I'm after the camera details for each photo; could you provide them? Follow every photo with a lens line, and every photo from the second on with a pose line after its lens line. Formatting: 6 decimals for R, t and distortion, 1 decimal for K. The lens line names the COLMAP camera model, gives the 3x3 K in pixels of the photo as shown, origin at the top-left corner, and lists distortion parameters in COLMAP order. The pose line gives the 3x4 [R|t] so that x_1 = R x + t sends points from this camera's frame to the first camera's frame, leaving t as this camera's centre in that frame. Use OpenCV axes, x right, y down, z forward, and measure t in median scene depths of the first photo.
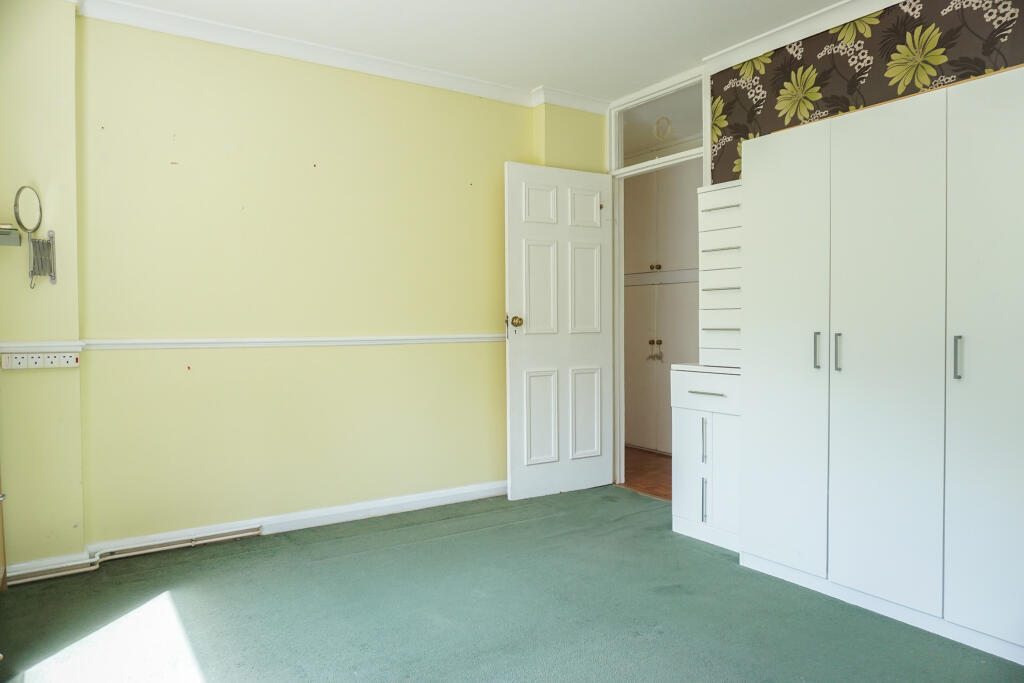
lens RADIAL K [[686.6, 0, 512.0], [0, 686.6, 341.5], [0, 0, 1]] dist [-0.057471, 0.045537]
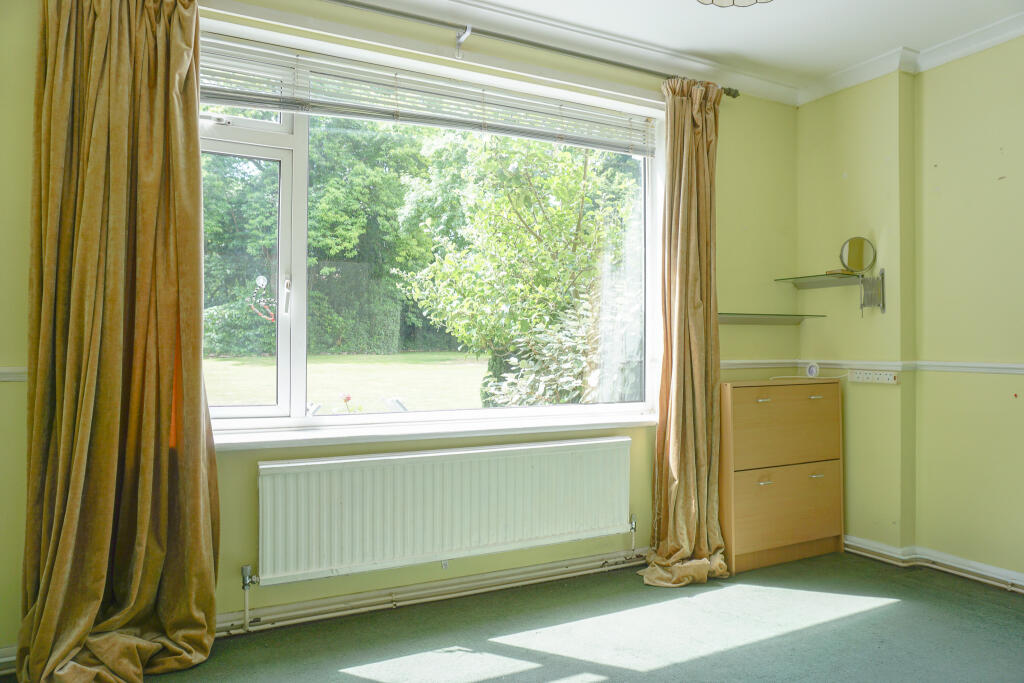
lens RADIAL K [[686.6, 0, 512.0], [0, 686.6, 341.5], [0, 0, 1]] dist [-0.057471, 0.045537]
pose [[-0.107774, 0.000062, -0.994175, 0.571492], [-0.029217, 0.999568, 0.003230, -0.019279], [0.993746, 0.029395, -0.107726, 0.474463]]
